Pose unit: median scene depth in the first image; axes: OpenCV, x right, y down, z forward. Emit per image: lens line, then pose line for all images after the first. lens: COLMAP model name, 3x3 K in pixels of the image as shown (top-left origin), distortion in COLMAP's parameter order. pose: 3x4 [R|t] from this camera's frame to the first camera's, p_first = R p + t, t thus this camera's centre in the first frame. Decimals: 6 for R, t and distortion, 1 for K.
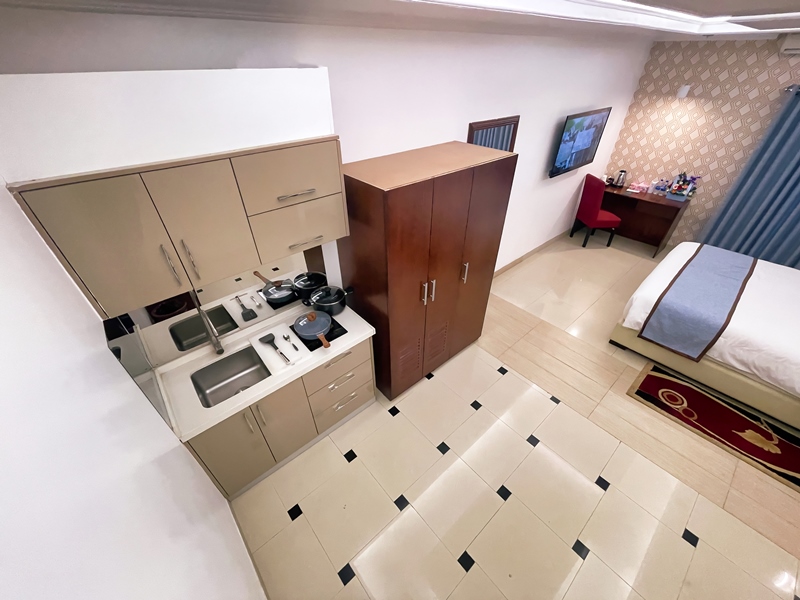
lens RADIAL K [[322.8, 0, 399.1], [0, 322.8, 305.5], [0, 0, 1]] dist [0.013117, -0.003366]
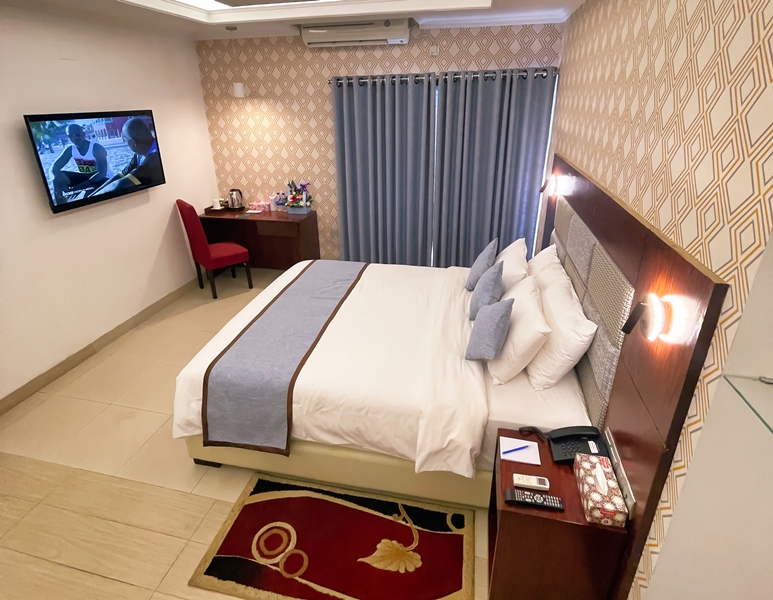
lens RADIAL K [[421.4, 0, 380.1], [0, 421.4, 266.7], [0, 0, 1]] dist [0.003240, 0.000915]
pose [[0.809886, -0.228912, 0.540078, 0.469640], [0.367904, 0.915335, -0.163734, 0.032134], [-0.456871, 0.331303, 0.825534, 0.128924]]
